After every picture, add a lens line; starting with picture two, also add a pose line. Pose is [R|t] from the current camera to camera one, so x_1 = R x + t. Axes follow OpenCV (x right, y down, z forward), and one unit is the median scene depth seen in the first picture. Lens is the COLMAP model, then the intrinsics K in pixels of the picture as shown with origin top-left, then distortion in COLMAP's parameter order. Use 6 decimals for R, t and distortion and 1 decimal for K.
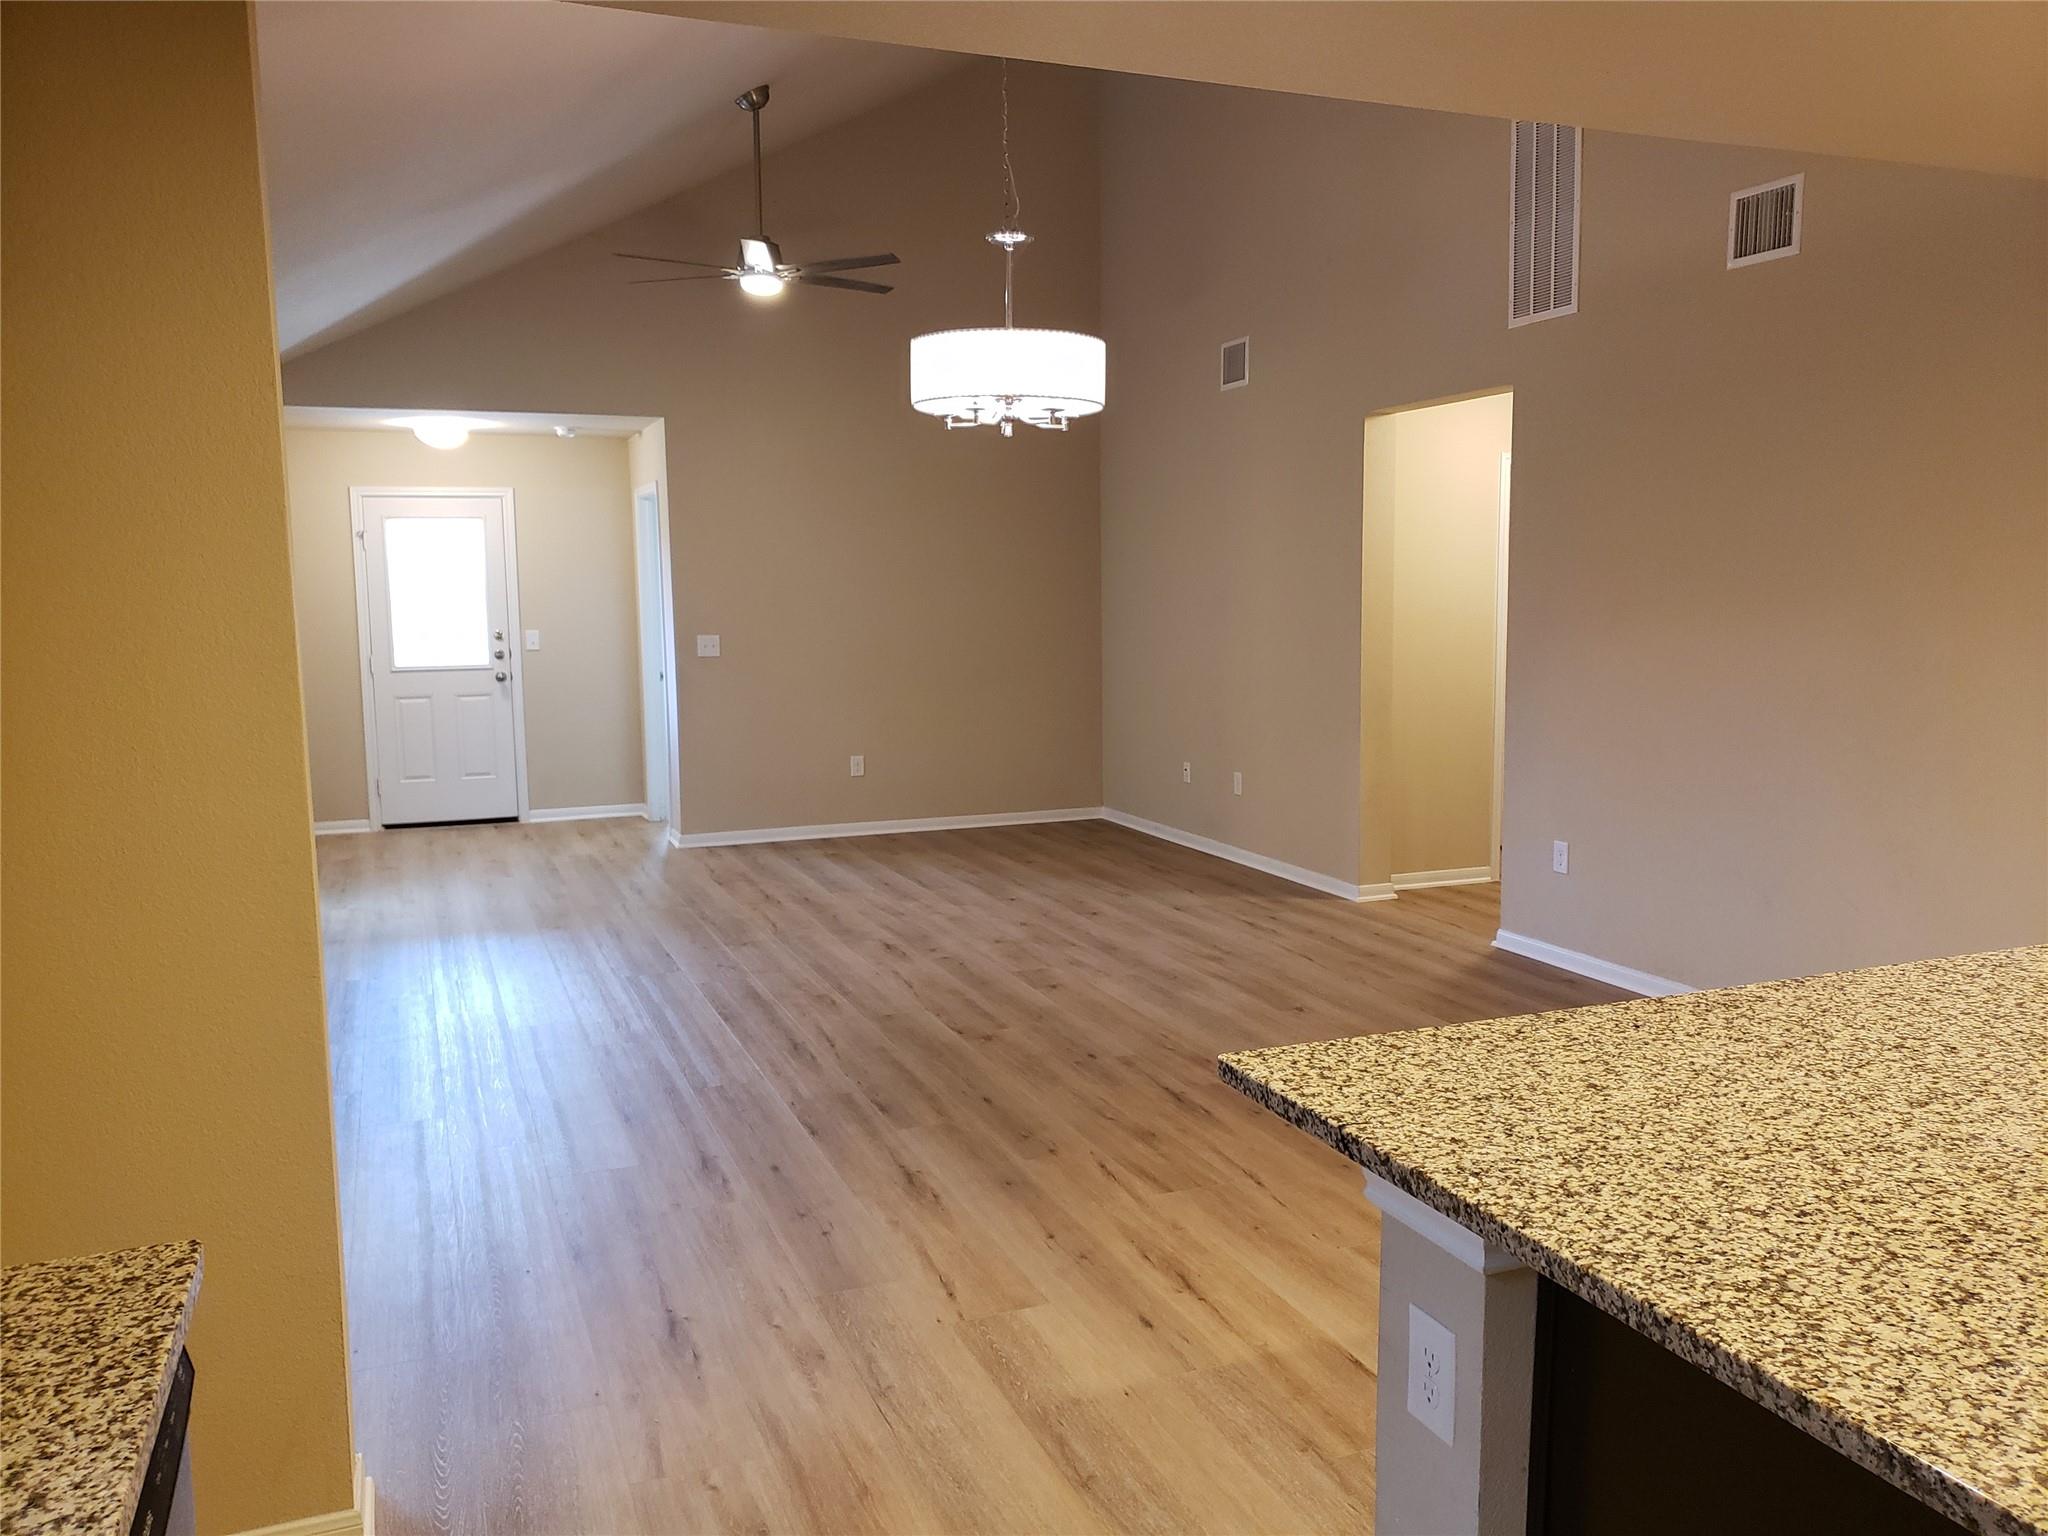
lens RADIAL K [[1584.7, 0, 1110.2], [0, 1584.7, 722.1], [0, 0, 1]] dist [0.028624, -0.049863]
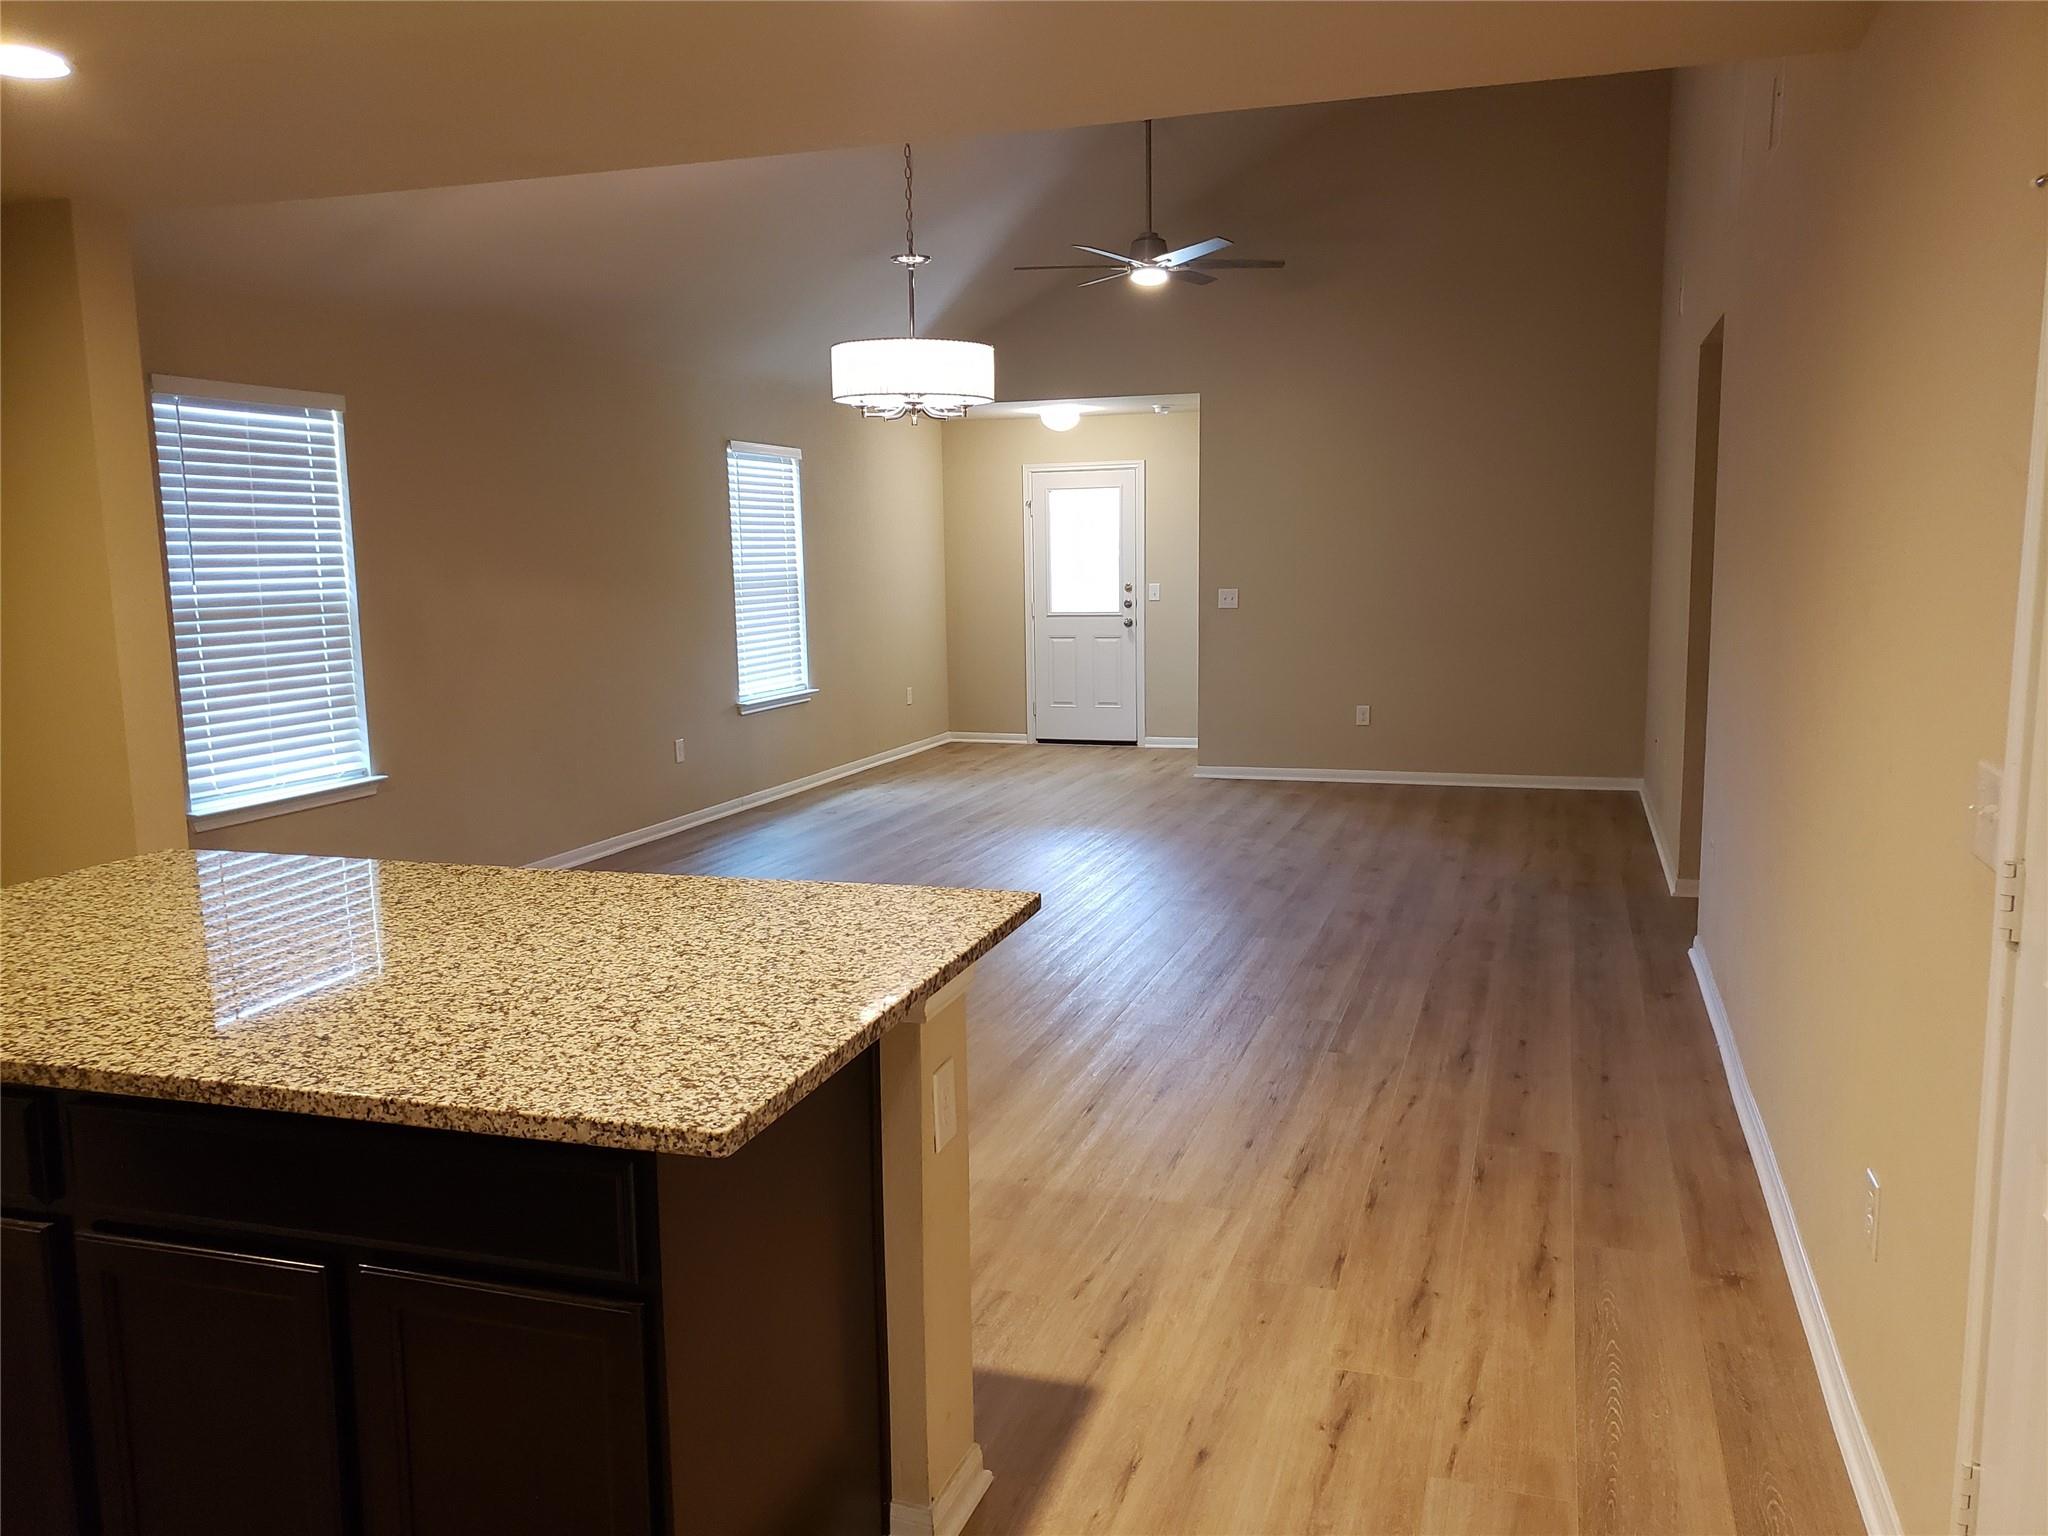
lens RADIAL K [[1584.7, 0, 1038.2], [0, 1584.7, 776.3], [0, 0, 1]] dist [0.028624, -0.049863]
pose [[0.748377, 0.091694, -0.656905, 0.535127], [-0.051579, 0.995444, 0.080188, -0.008623], [0.661265, -0.026128, 0.749697, 0.104272]]
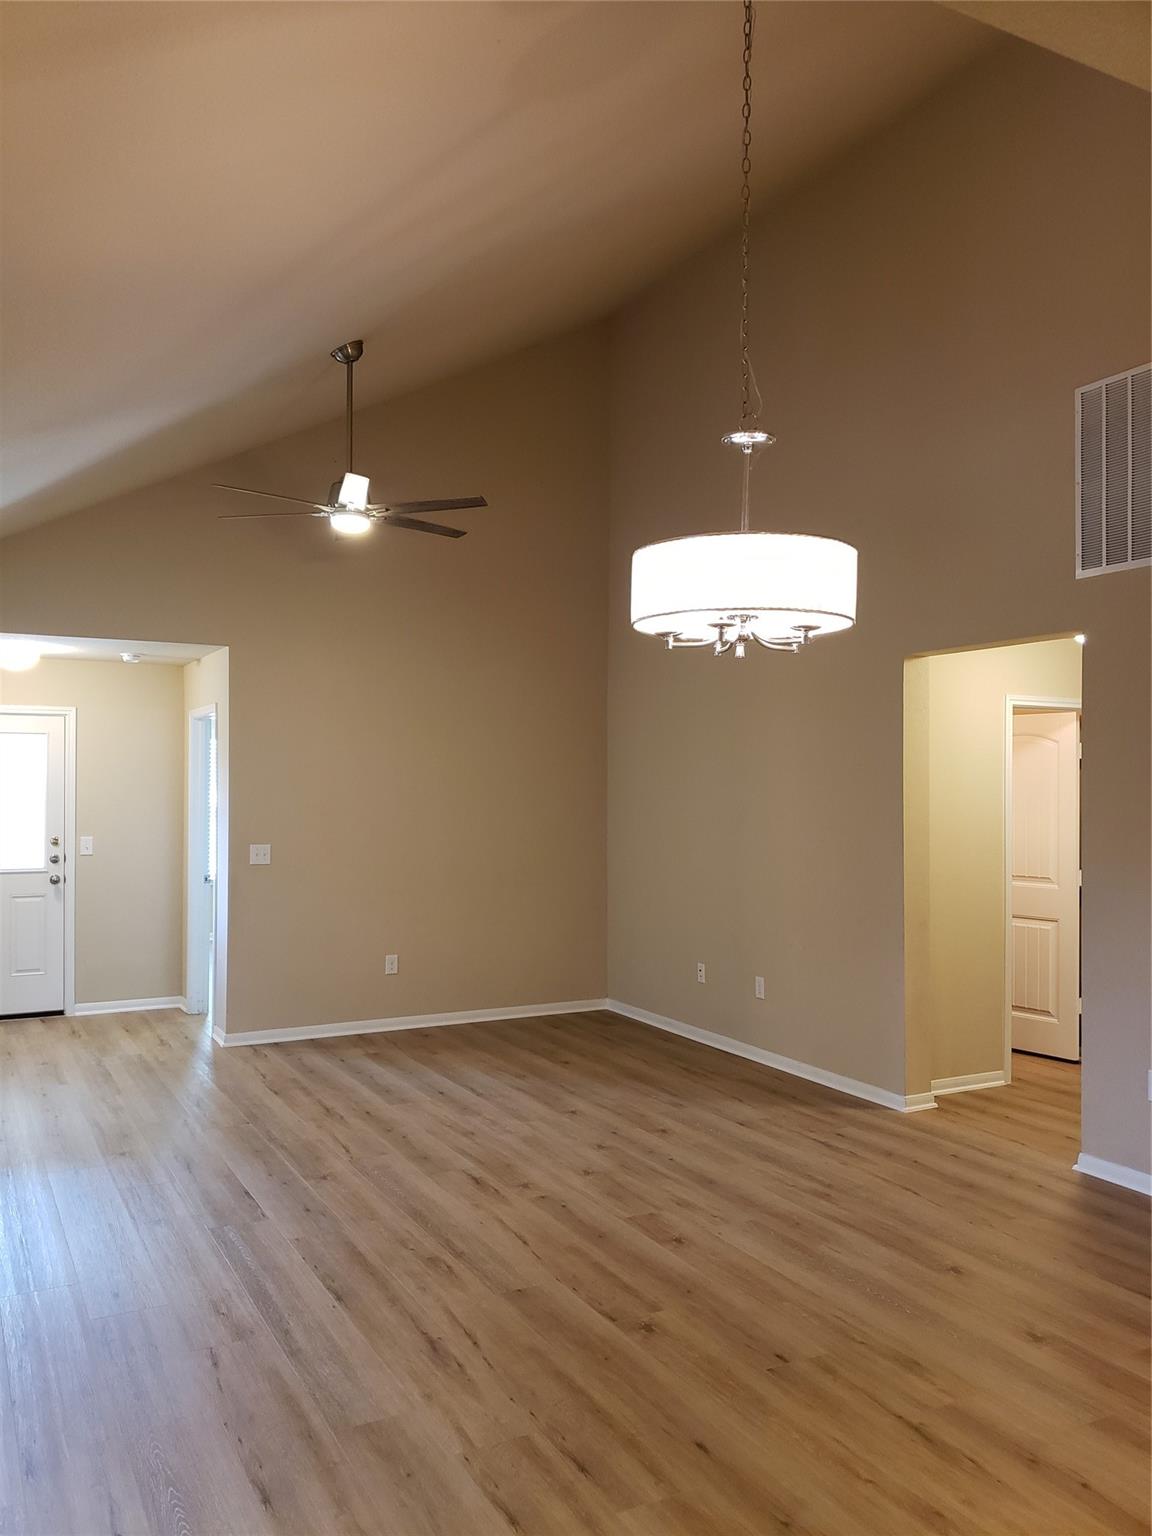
lens RADIAL K [[1188.5, 0, 602.1], [0, 1188.5, 759.8], [0, 0, 1]] dist [0.028624, -0.049863]
pose [[0.996202, 0.015298, 0.085722, -0.125573], [-0.005711, 0.993806, -0.110978, -0.032669], [-0.086889, 0.110067, 0.990119, 0.232318]]
